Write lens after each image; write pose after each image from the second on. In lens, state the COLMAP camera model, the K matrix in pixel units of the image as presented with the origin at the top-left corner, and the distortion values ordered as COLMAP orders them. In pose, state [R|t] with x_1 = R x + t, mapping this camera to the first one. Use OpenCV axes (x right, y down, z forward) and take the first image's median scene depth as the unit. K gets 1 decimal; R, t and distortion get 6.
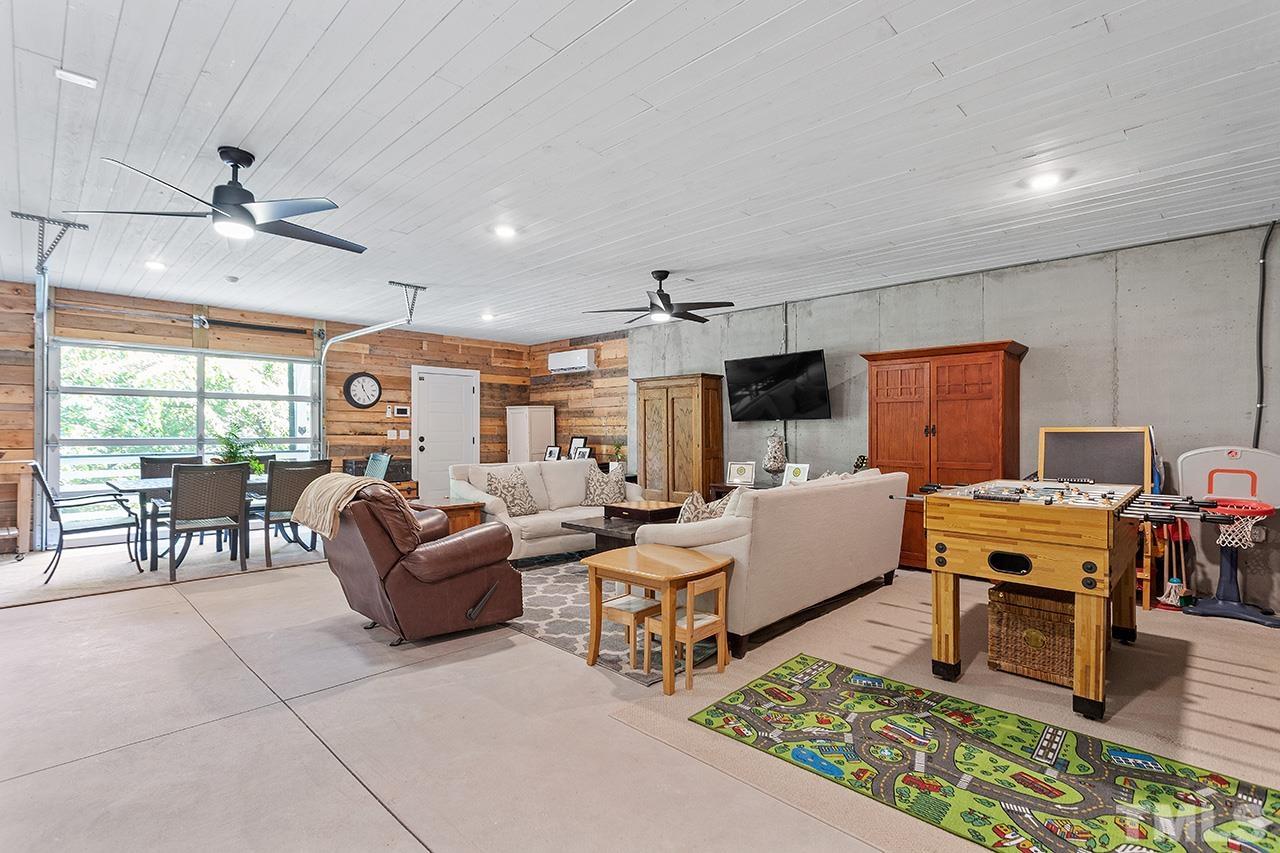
lens RADIAL K [[607.5, 0, 642.6], [0, 607.5, 429.8], [0, 0, 1]] dist [0.004883, 0.000860]
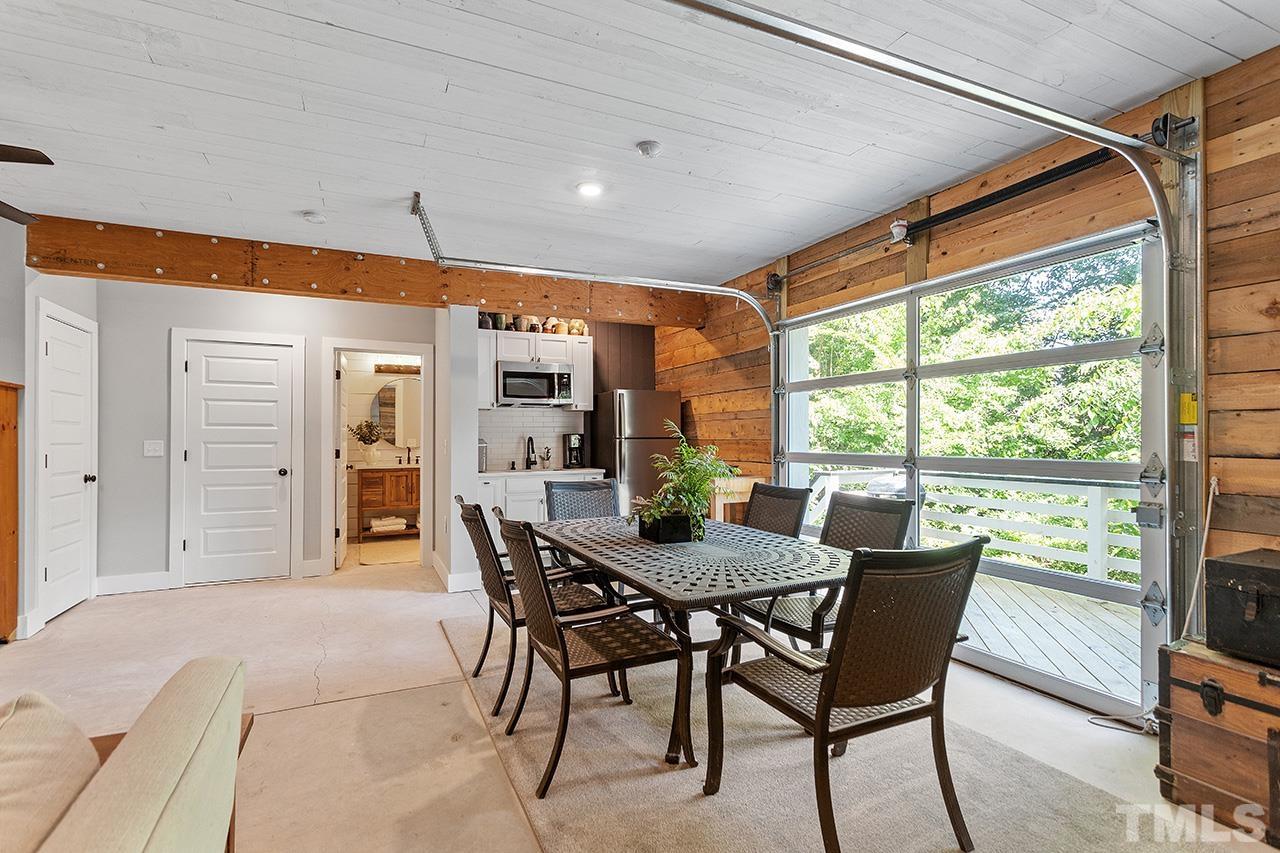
lens RADIAL K [[607.5, 0, 632.5], [0, 607.5, 437.6], [0, 0, 1]] dist [0.004883, 0.000860]
pose [[-0.364367, -0.000129, -0.931255, -0.127563], [0.005439, 0.999983, -0.002266, -0.001907], [0.931240, -0.005891, -0.364360, 0.803177]]
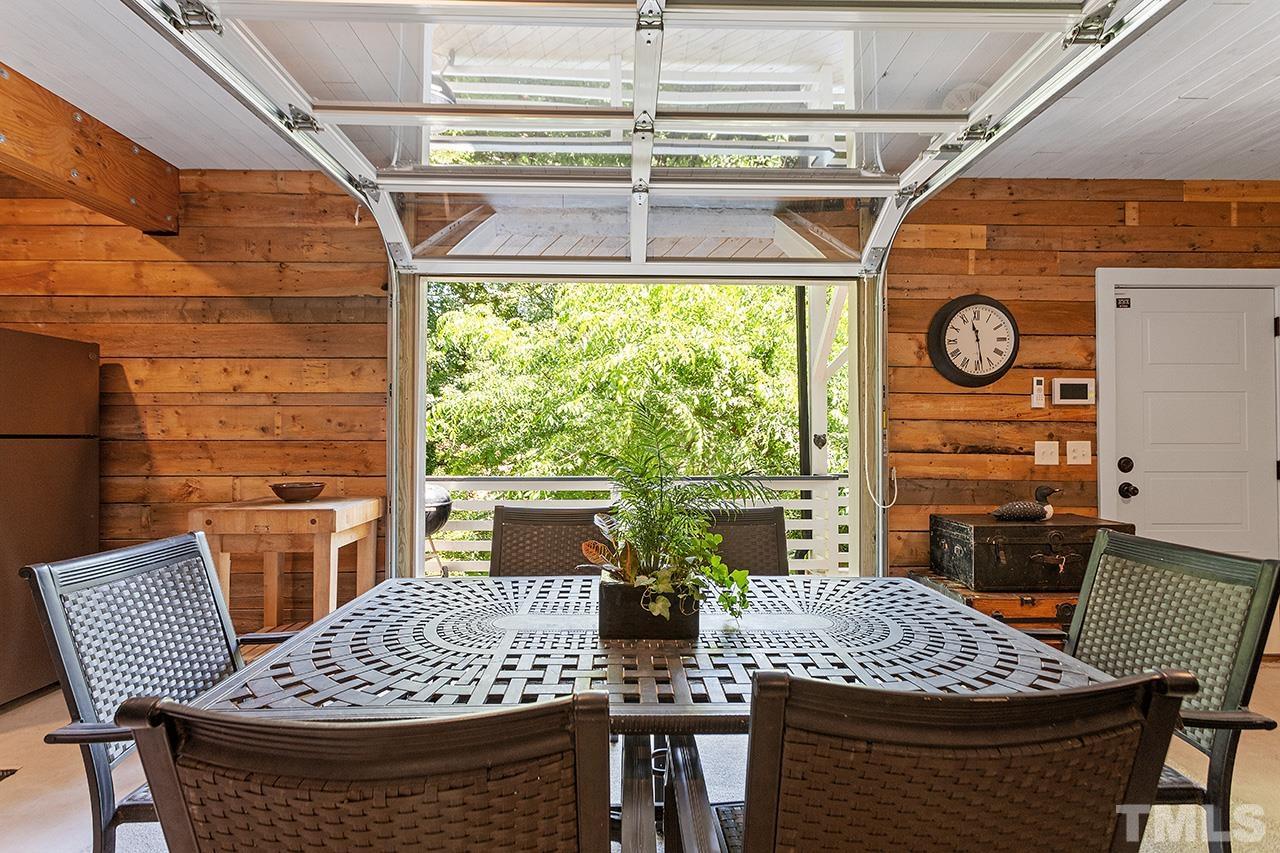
lens RADIAL K [[607.5, 0, 640.3], [0, 607.5, 431.1], [0, 0, 1]] dist [0.004883, 0.000860]
pose [[0.714887, -0.009530, -0.699175, -0.334059], [0.001377, 0.999924, -0.012222, -0.001193], [0.699239, 0.007774, 0.714846, 0.557070]]
